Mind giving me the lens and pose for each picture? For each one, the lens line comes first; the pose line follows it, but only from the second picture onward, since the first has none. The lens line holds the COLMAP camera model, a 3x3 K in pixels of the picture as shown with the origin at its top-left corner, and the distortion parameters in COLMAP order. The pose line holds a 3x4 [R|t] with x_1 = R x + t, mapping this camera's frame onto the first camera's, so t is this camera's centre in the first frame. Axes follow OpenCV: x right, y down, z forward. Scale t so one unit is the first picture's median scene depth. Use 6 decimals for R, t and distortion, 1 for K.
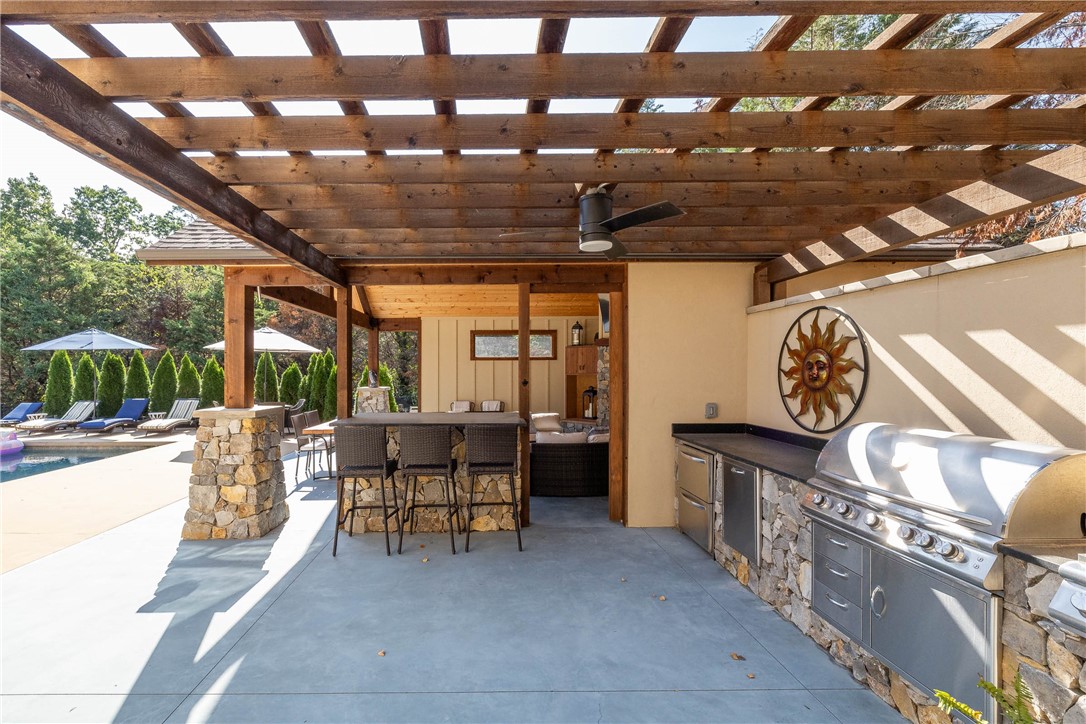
lens RADIAL K [[479.0, 0, 465.9], [0, 479.0, 372.1], [0, 0, 1]] dist [0.002007, -0.000376]
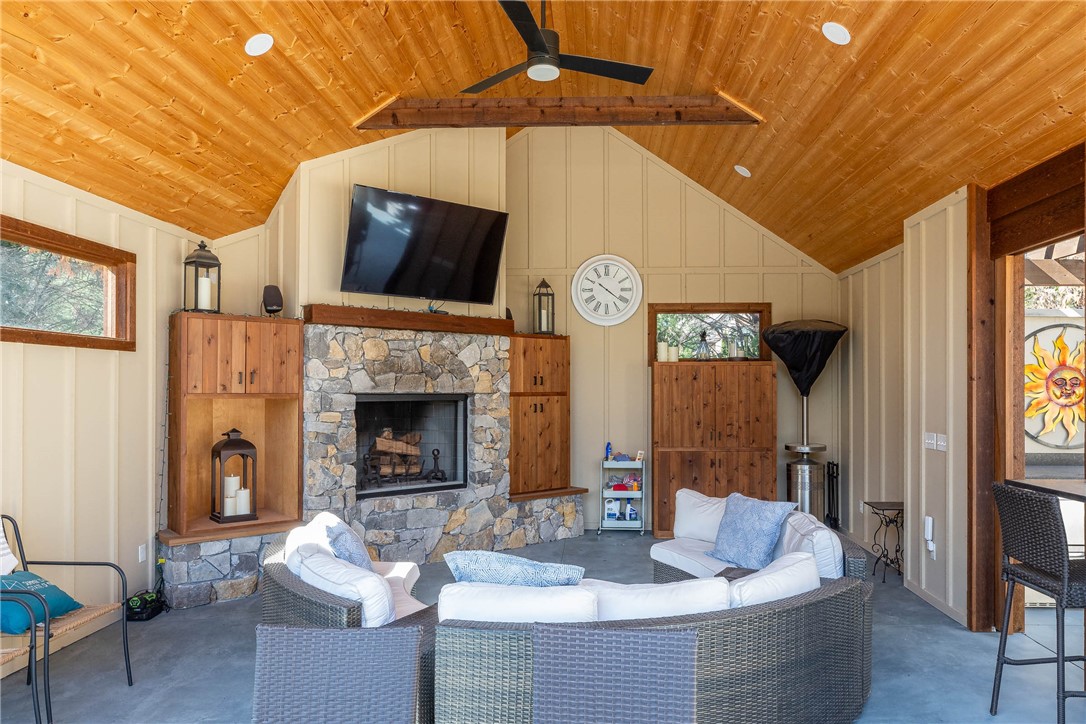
lens RADIAL K [[752.9, 0, 561.3], [0, 752.9, 377.2], [0, 0, 1]] dist [-0.001341, -0.002970]
pose [[-0.004977, 0.024031, 0.999699, -0.826559], [0.002904, 0.999707, -0.024017, 0.010774], [-0.999983, 0.002784, -0.005045, 2.015034]]
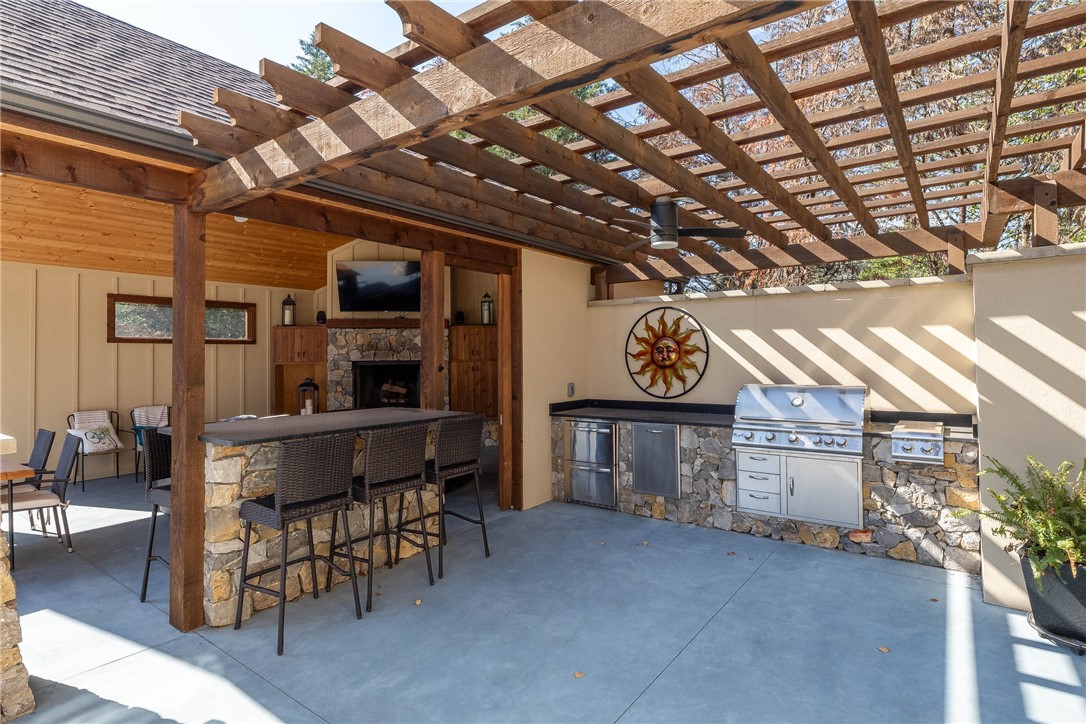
lens RADIAL K [[570.5, 0, 577.6], [0, 570.5, 341.6], [0, 0, 1]] dist [-0.007978, 0.002486]
pose [[0.548344, 0.023066, 0.835935, -0.749958], [0.011071, 0.999332, -0.034837, 0.017566], [-0.836180, 0.028357, 0.547722, 0.304828]]
